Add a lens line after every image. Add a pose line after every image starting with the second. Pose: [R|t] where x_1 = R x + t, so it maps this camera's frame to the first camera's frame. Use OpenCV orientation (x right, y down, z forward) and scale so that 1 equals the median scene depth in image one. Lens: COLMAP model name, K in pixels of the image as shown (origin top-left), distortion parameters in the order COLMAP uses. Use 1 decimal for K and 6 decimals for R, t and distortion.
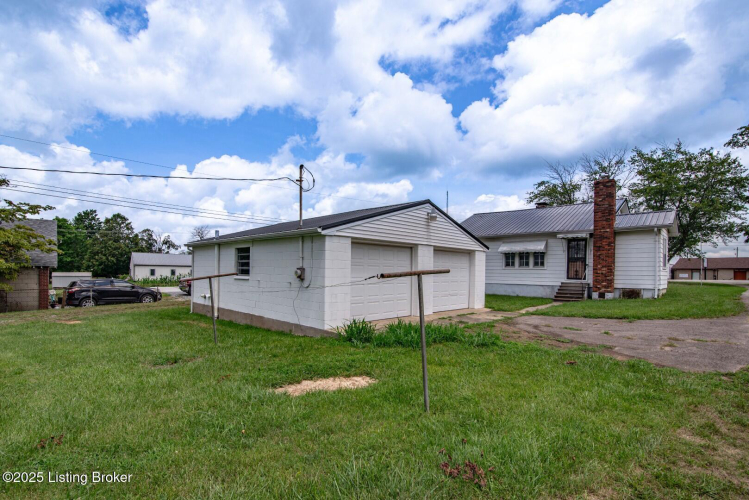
lens RADIAL K [[351.9, 0, 376.2], [0, 351.9, 245.5], [0, 0, 1]] dist [-0.021023, -0.004026]
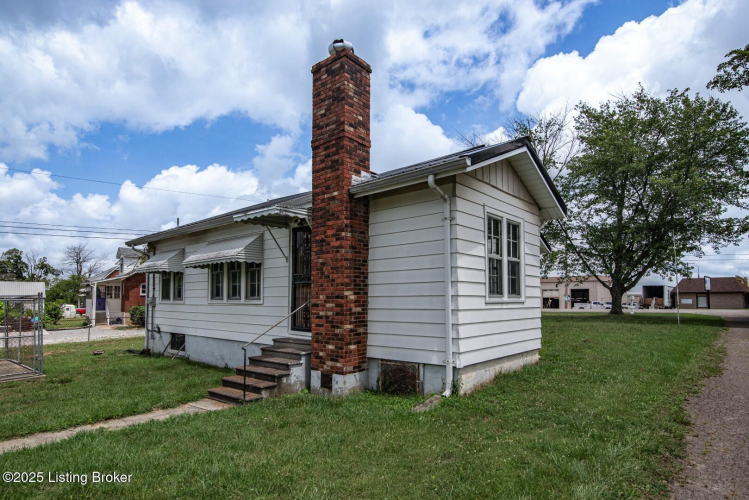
lens RADIAL K [[411.3, 0, 375.1], [0, 411.3, 252.2], [0, 0, 1]] dist [-0.042305, -0.001986]
pose [[0.999079, -0.009074, 0.041945, 0.403884], [0.010861, 0.999035, -0.042565, 0.019120], [-0.041518, 0.042981, 0.998213, 0.345378]]
